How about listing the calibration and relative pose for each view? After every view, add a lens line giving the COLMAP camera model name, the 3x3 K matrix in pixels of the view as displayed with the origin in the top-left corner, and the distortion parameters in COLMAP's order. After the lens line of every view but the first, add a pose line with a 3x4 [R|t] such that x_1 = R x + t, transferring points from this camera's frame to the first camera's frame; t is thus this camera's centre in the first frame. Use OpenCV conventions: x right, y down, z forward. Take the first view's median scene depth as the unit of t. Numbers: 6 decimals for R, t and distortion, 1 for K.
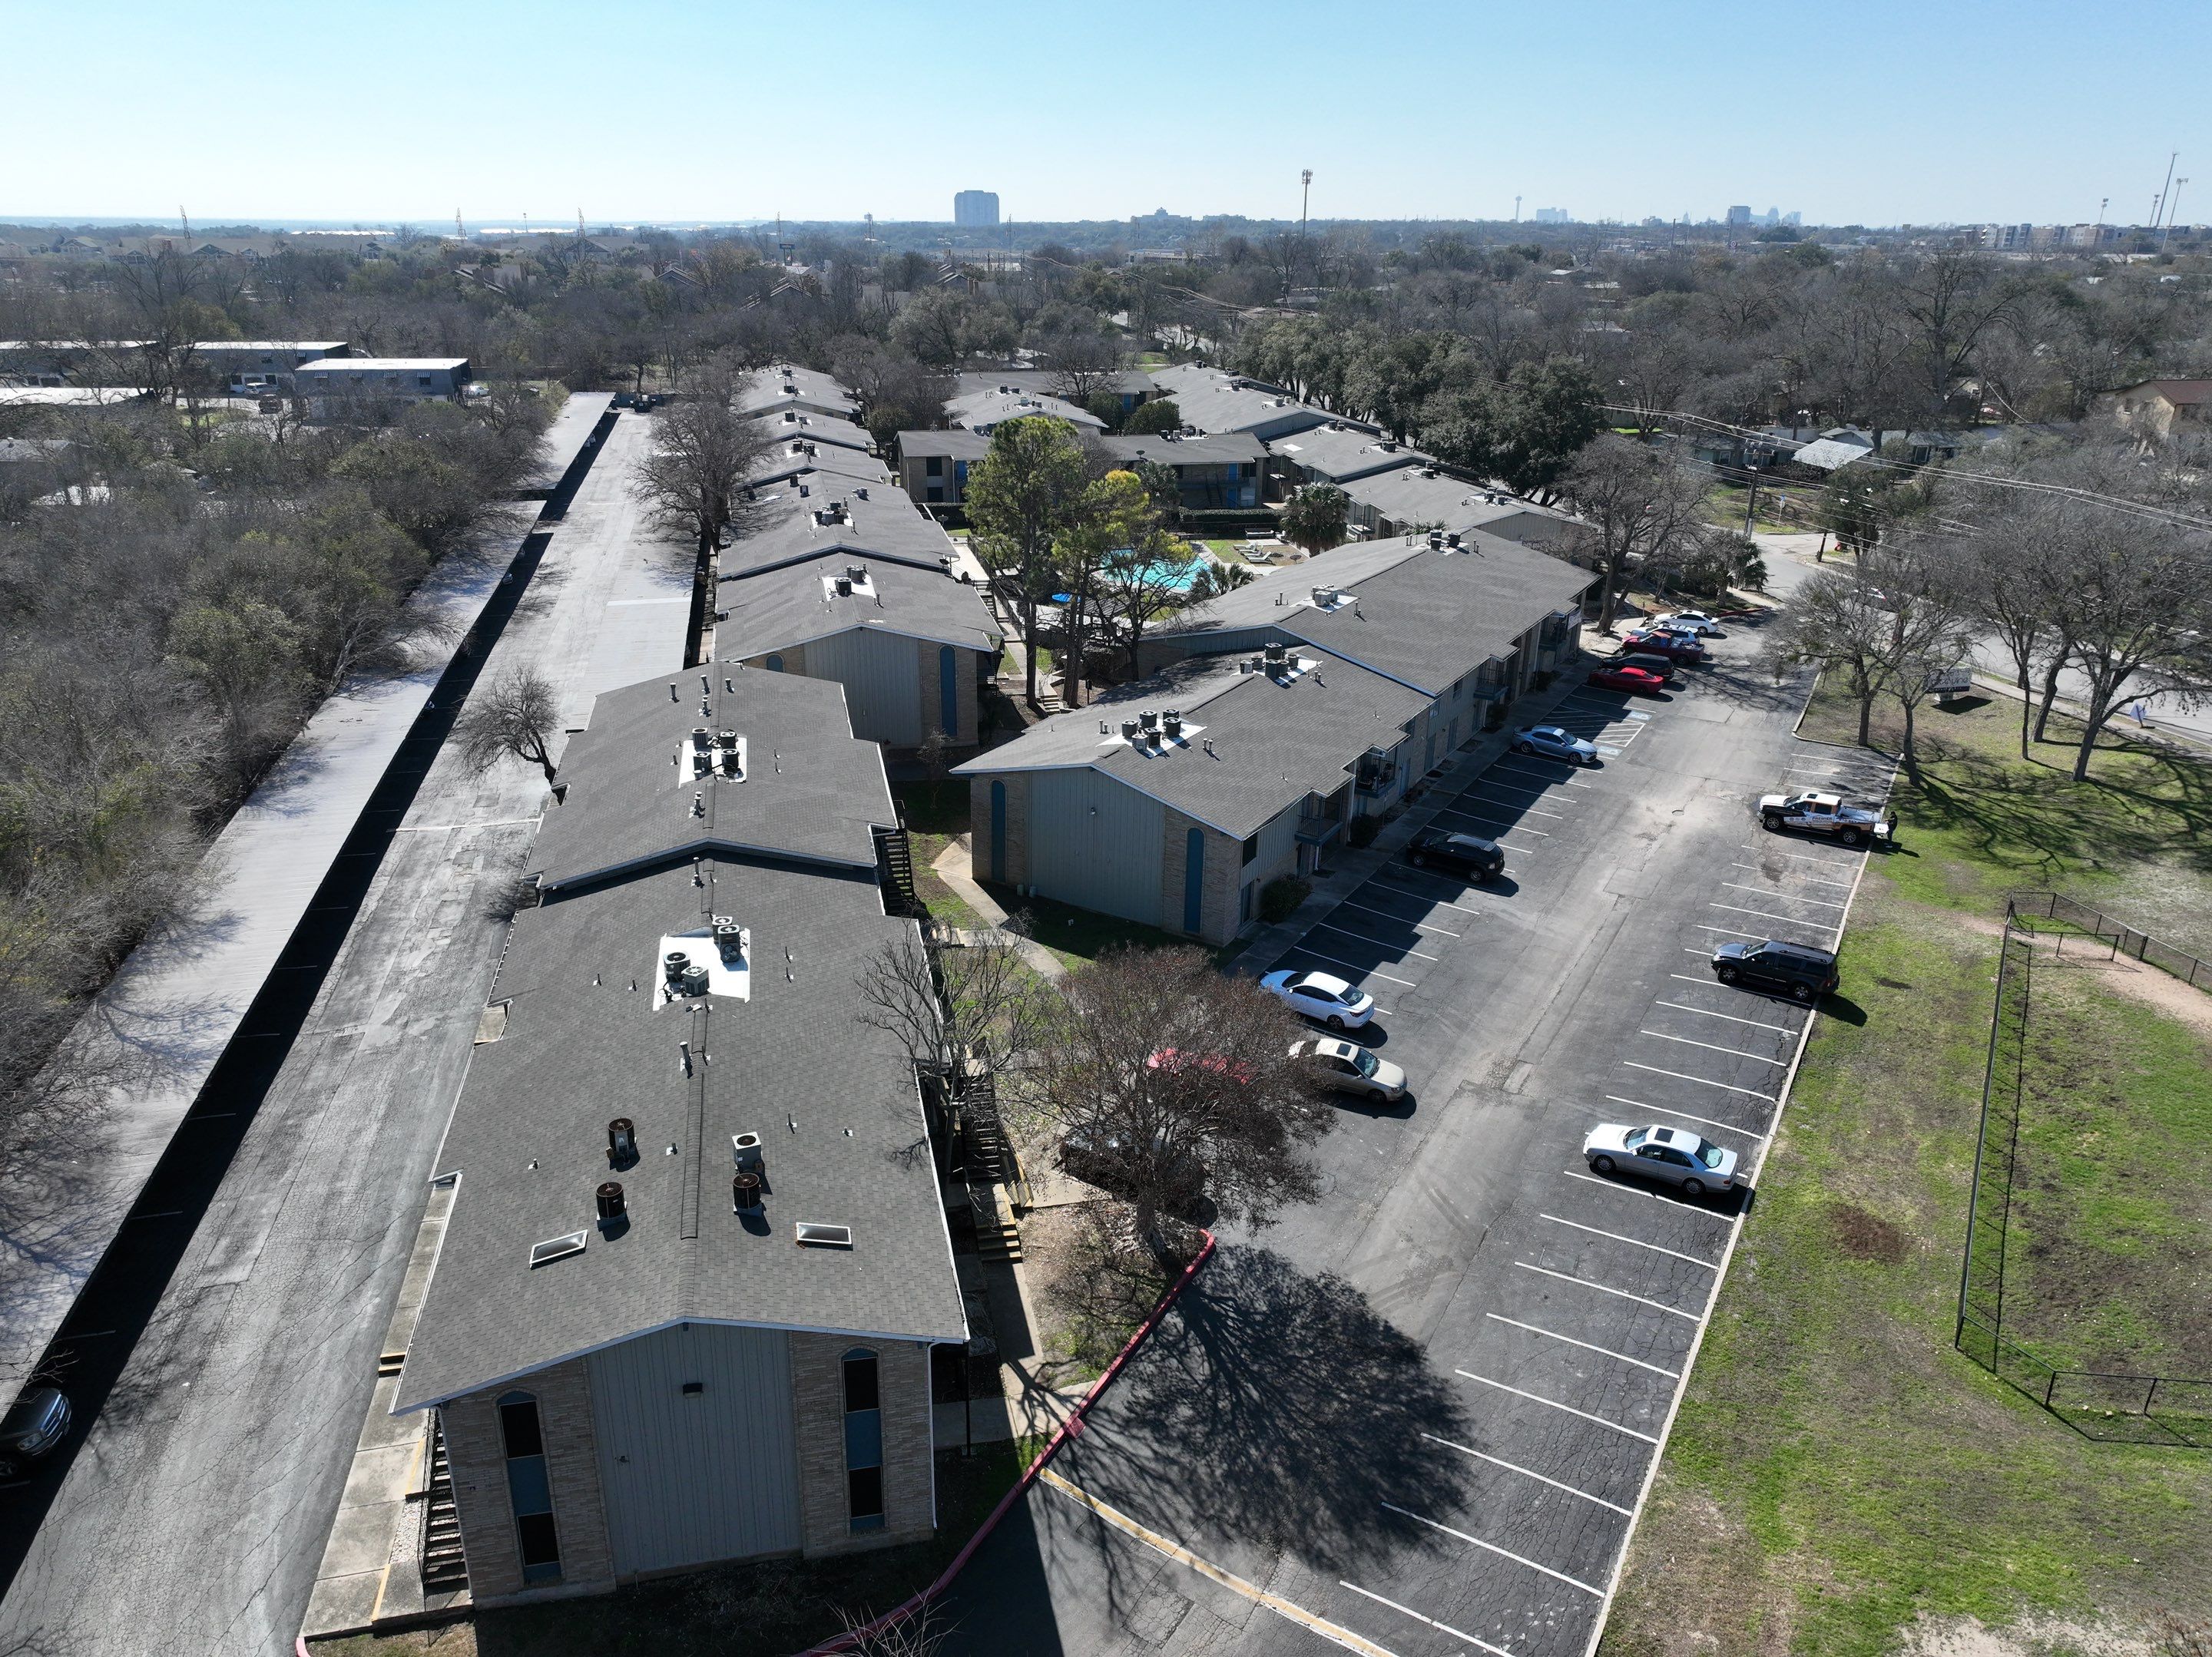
lens RADIAL K [[1548.9, 0, 1106.0], [0, 1548.9, 828.5], [0, 0, 1]] dist [-0.003430, 0.019022]
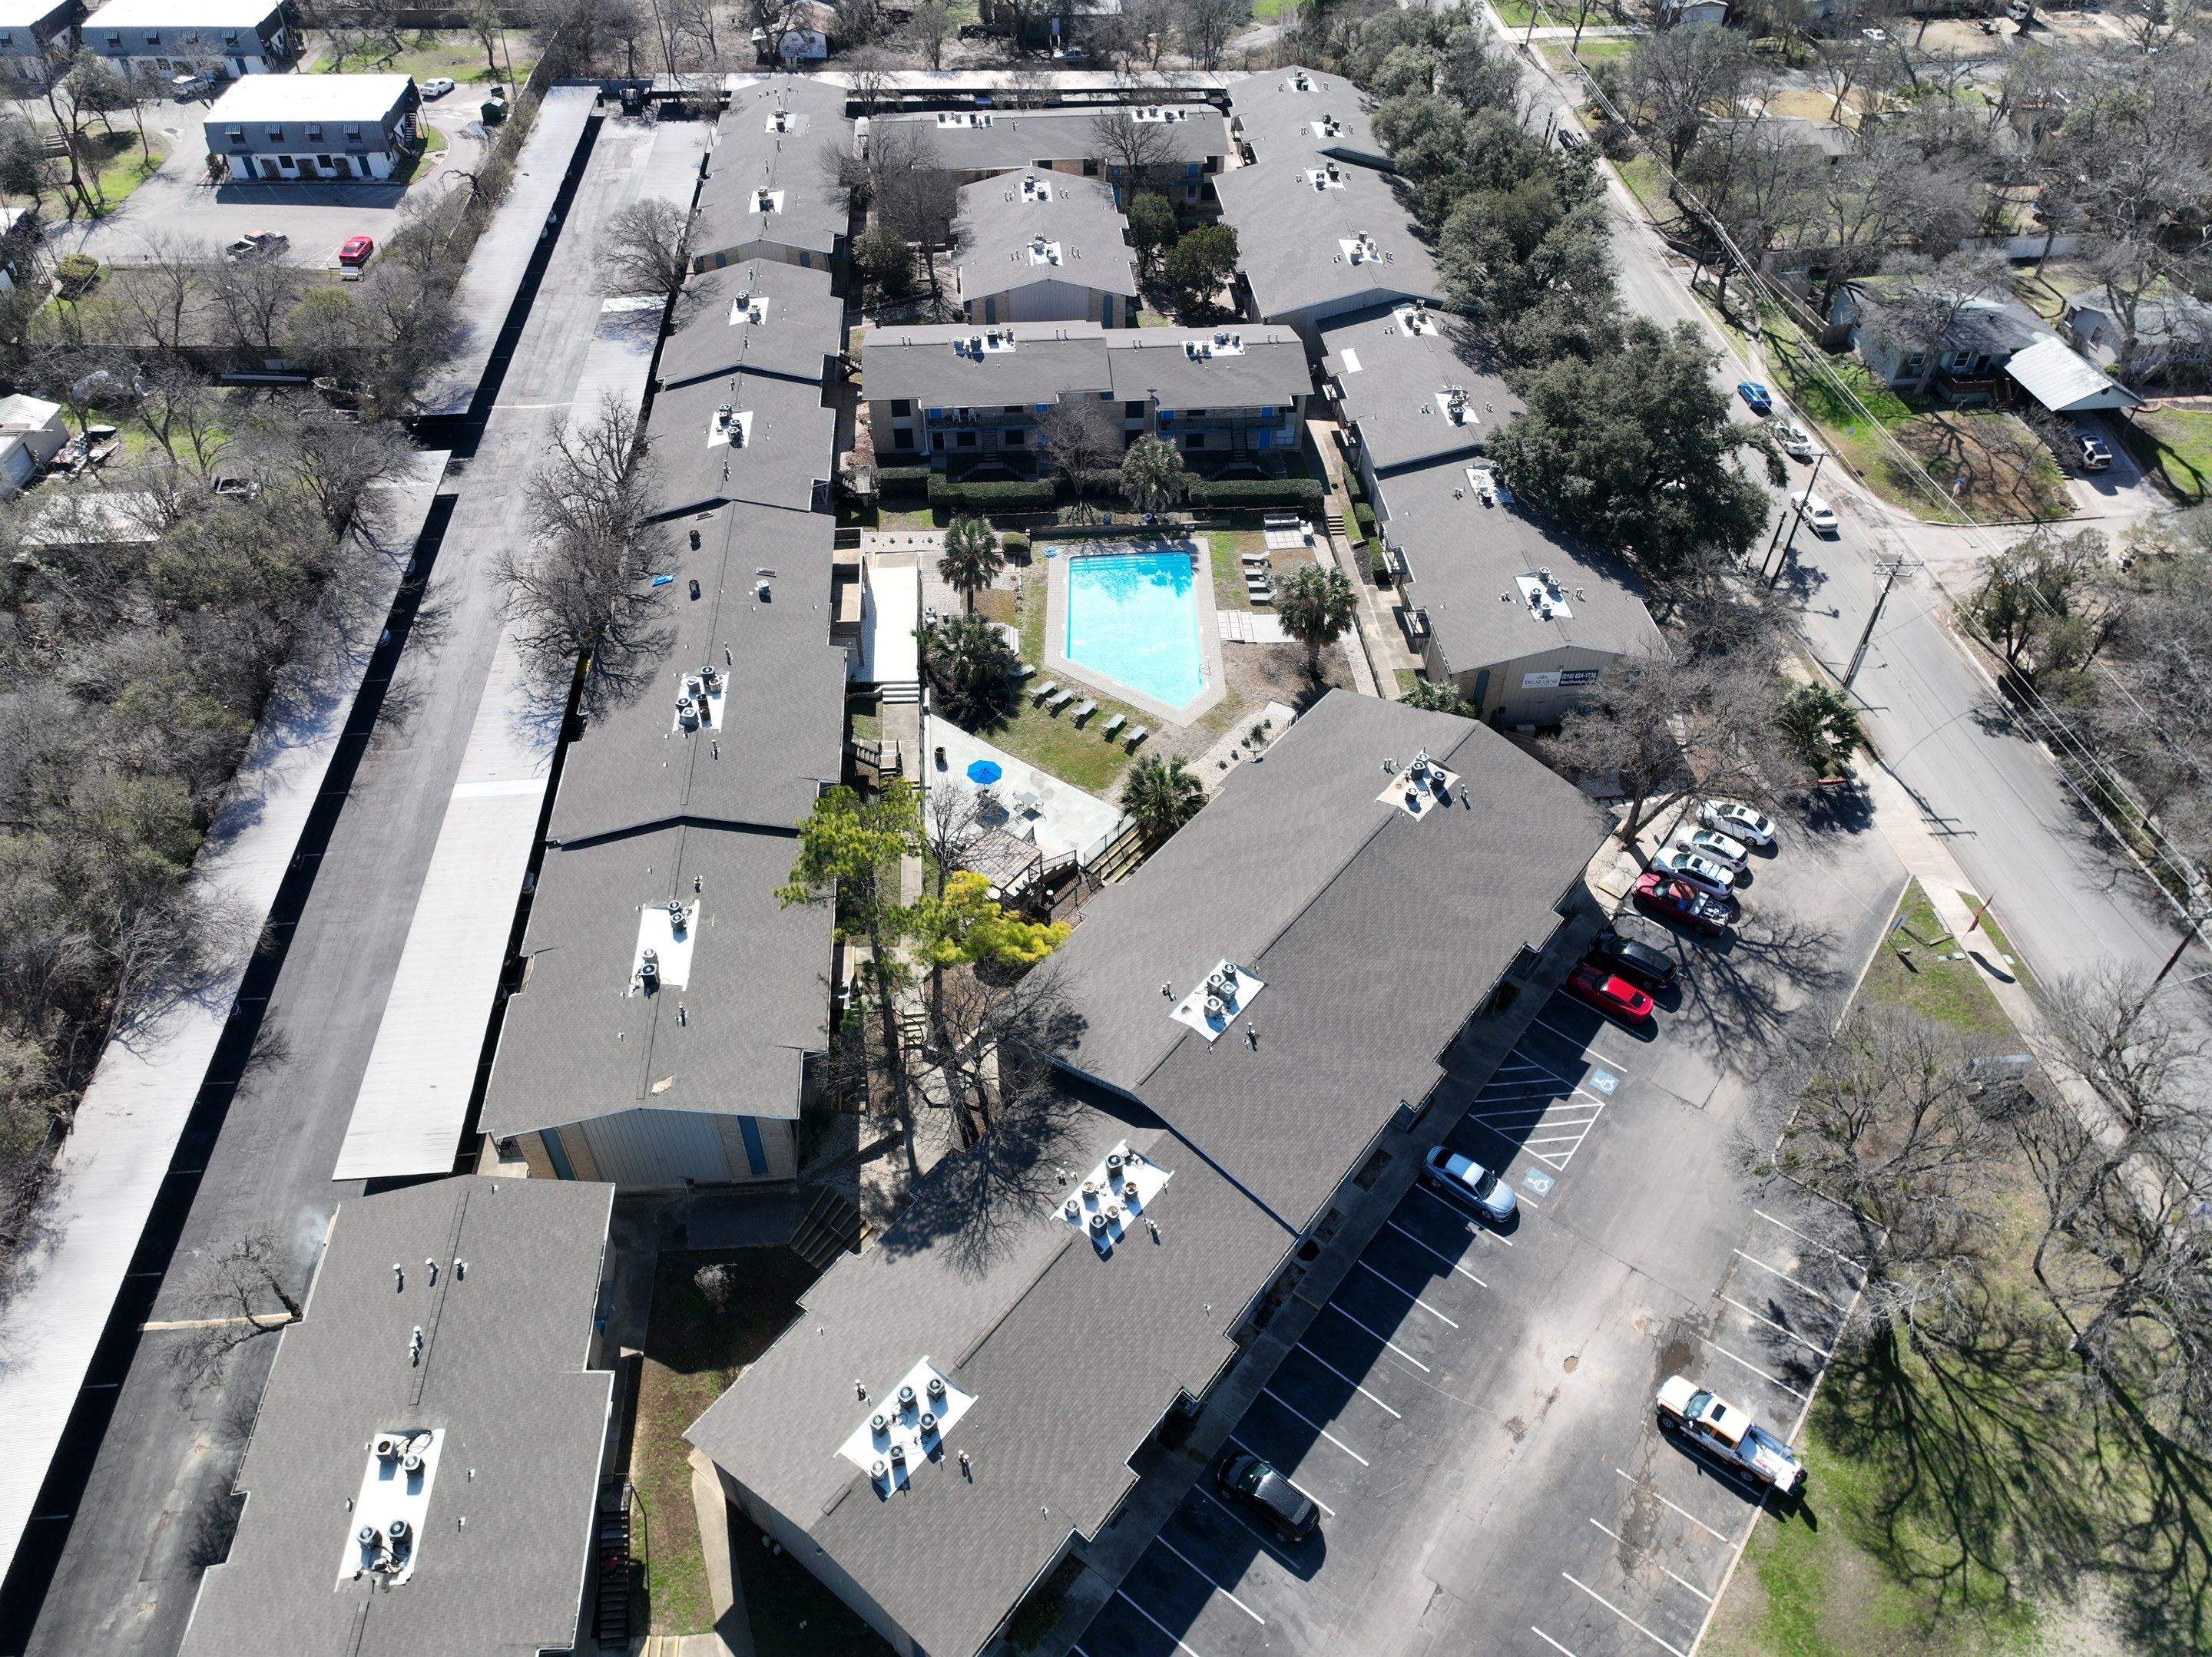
lens RADIAL K [[1555.1, 0, 1106.2], [0, 1555.1, 820.9], [0, 0, 1]] dist [0.004307, 0.006851]
pose [[0.992469, 0.084332, -0.088841, 0.194538], [-0.045755, 0.928003, 0.369753, -0.720981], [0.113626, -0.362903, 0.924873, 0.326969]]
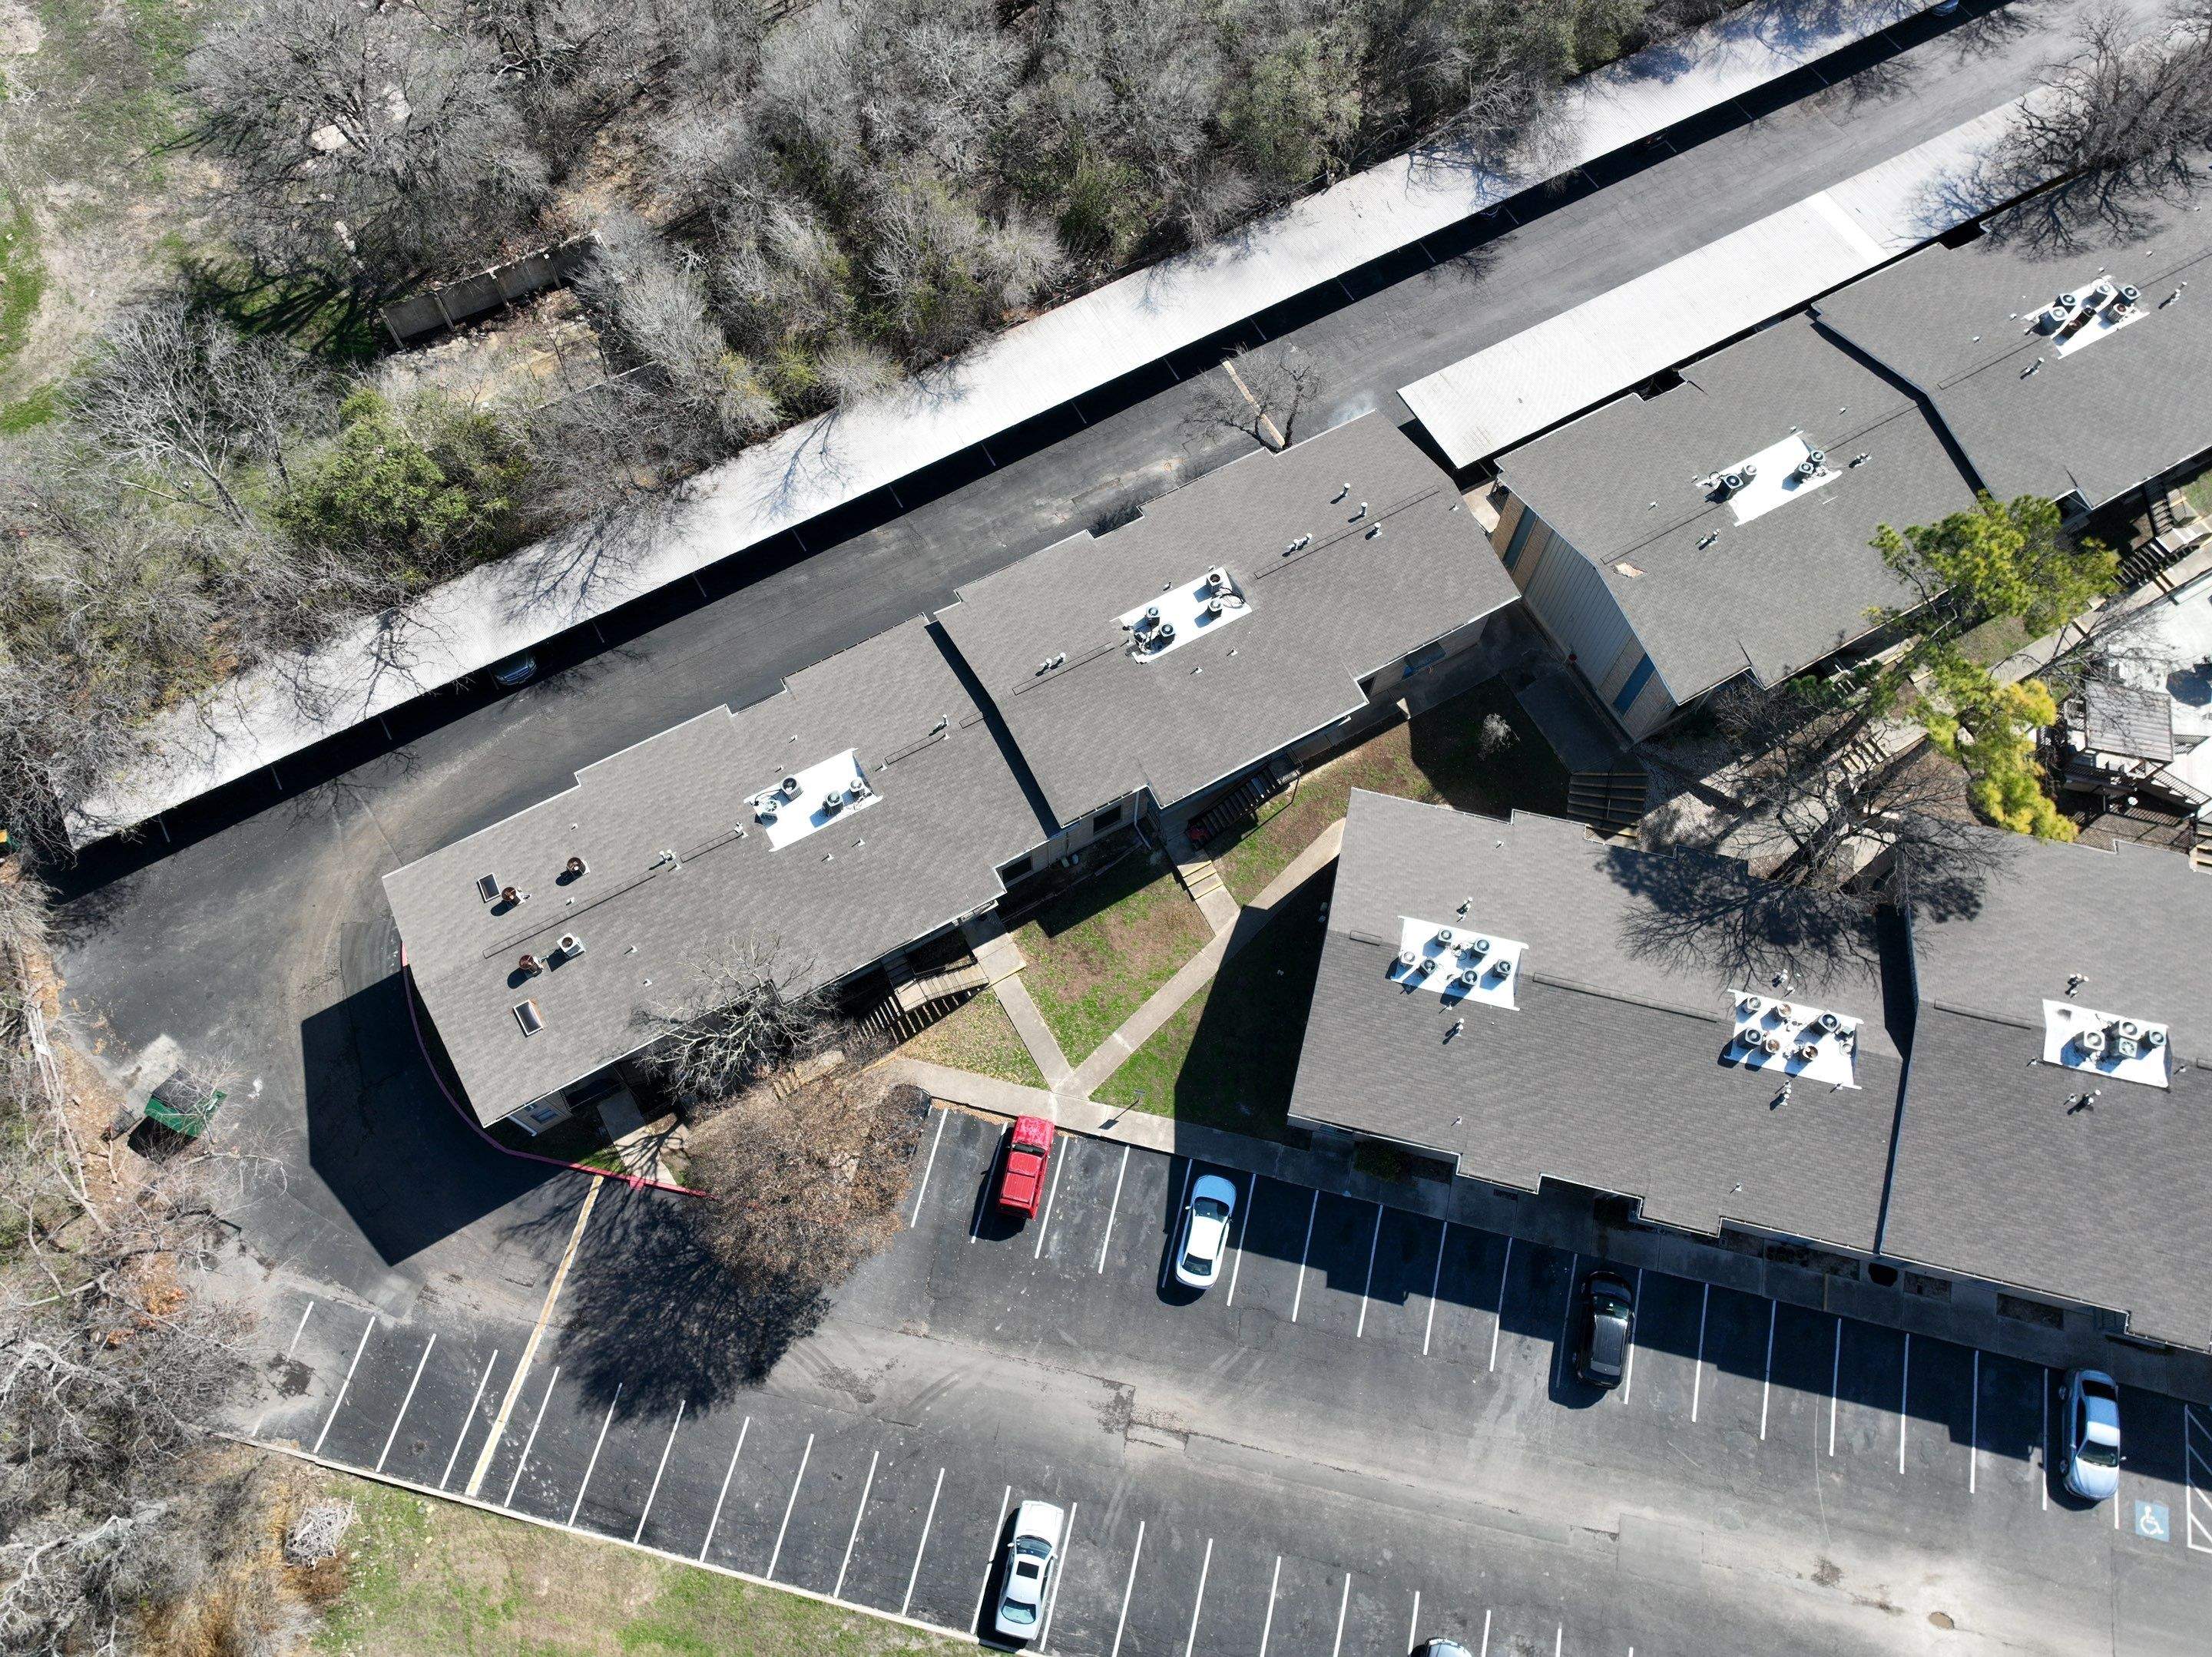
lens RADIAL K [[1555.1, 0, 1106.2], [0, 1555.1, 820.9], [0, 0, 1]] dist [0.004307, 0.006851]
pose [[0.294876, 0.871364, -0.392139, 0.255962], [-0.364803, 0.481961, 0.796638, -0.755690], [0.883158, -0.091856, 0.459995, 0.419617]]
